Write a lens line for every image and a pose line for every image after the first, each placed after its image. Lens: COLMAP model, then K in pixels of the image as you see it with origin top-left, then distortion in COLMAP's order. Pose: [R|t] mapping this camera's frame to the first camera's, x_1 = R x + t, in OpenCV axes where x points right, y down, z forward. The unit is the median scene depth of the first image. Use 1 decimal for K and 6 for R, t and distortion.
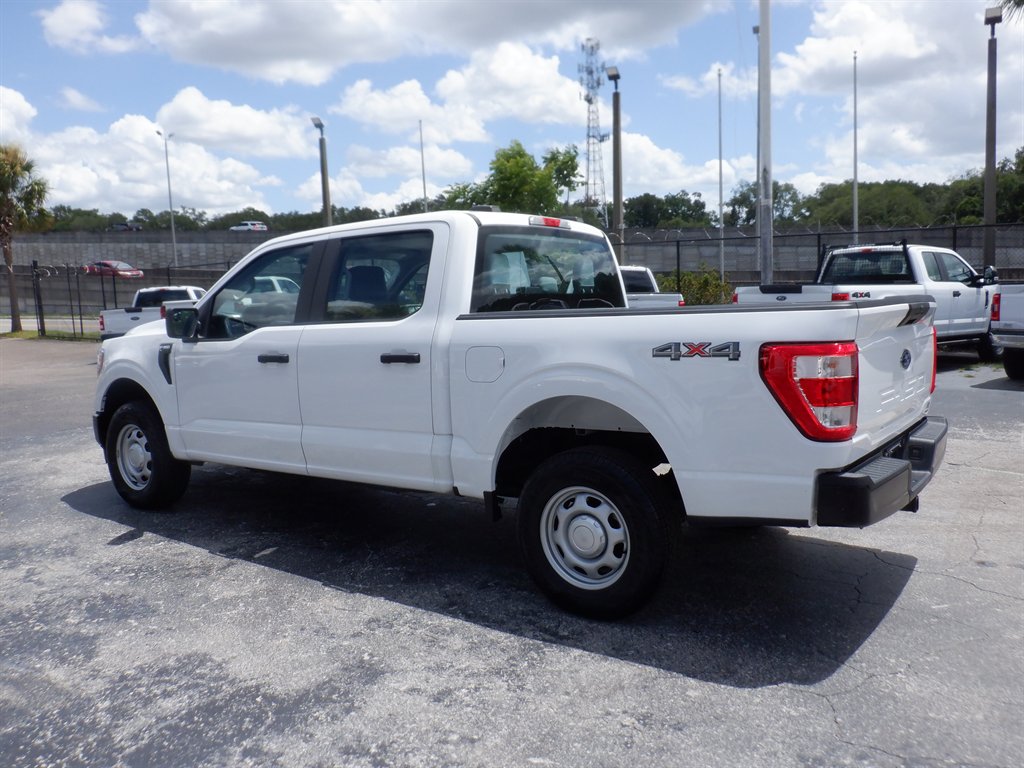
lens RADIAL K [[829.5, 0, 510.5], [0, 829.5, 375.6], [0, 0, 1]] dist [-0.003595, -0.017403]
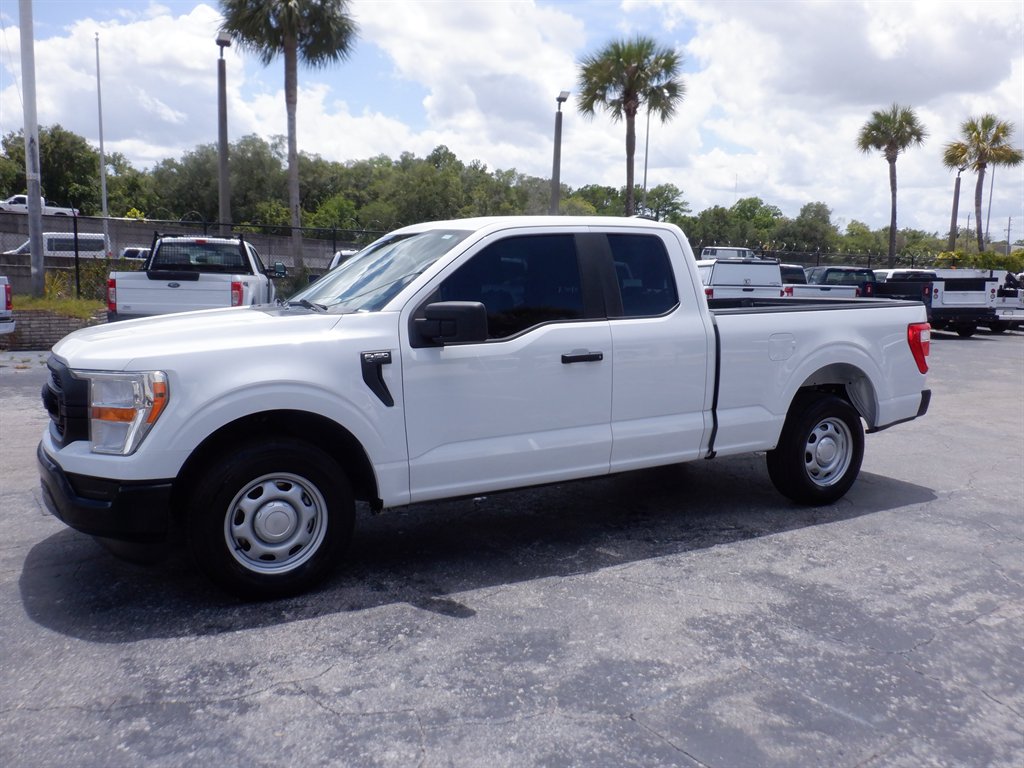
lens RADIAL K [[829.5, 0, 507.9], [0, 829.5, 376.9], [0, 0, 1]] dist [-0.003595, -0.017403]
pose [[0.446074, -0.075207, 0.891831, -0.553104], [0.060471, 0.996719, 0.053806, -0.018639], [-0.892951, 0.029929, 0.449158, 0.283391]]
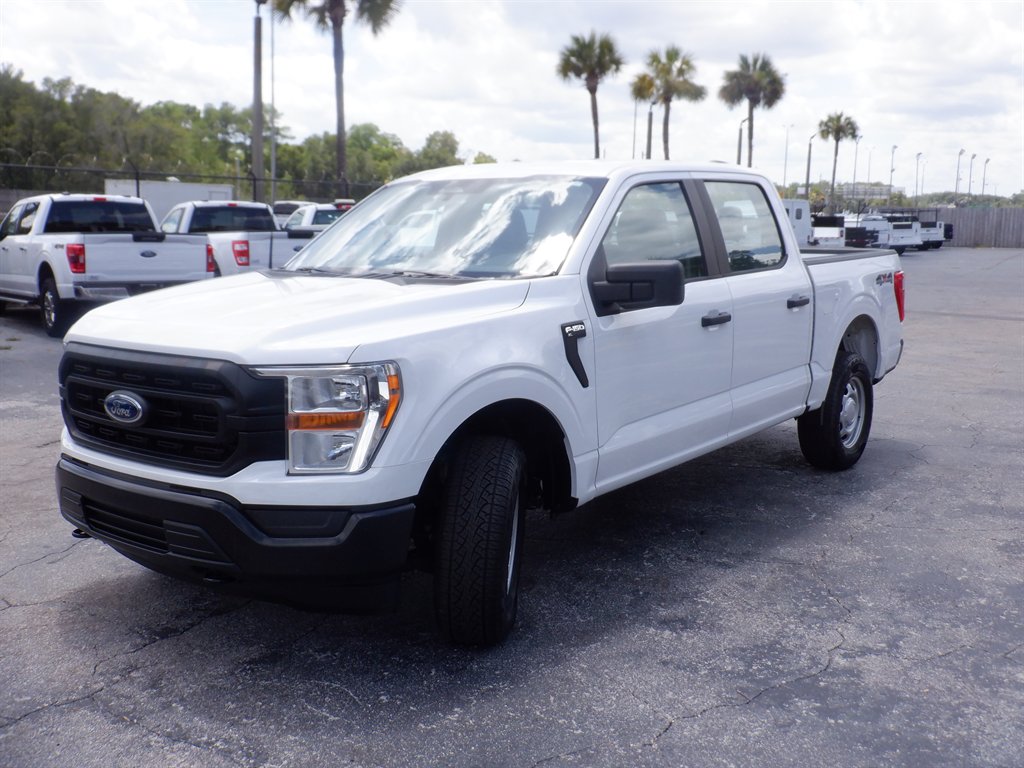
lens RADIAL K [[1018.2, 0, 513.2], [0, 1018.2, 391.6], [0, 0, 1]] dist [-0.020113, 0.000000]
pose [[0.041040, -0.137320, 0.989676, -0.712963], [0.092154, 0.986809, 0.133101, -0.056339], [-0.994899, 0.085740, 0.053153, 0.628923]]
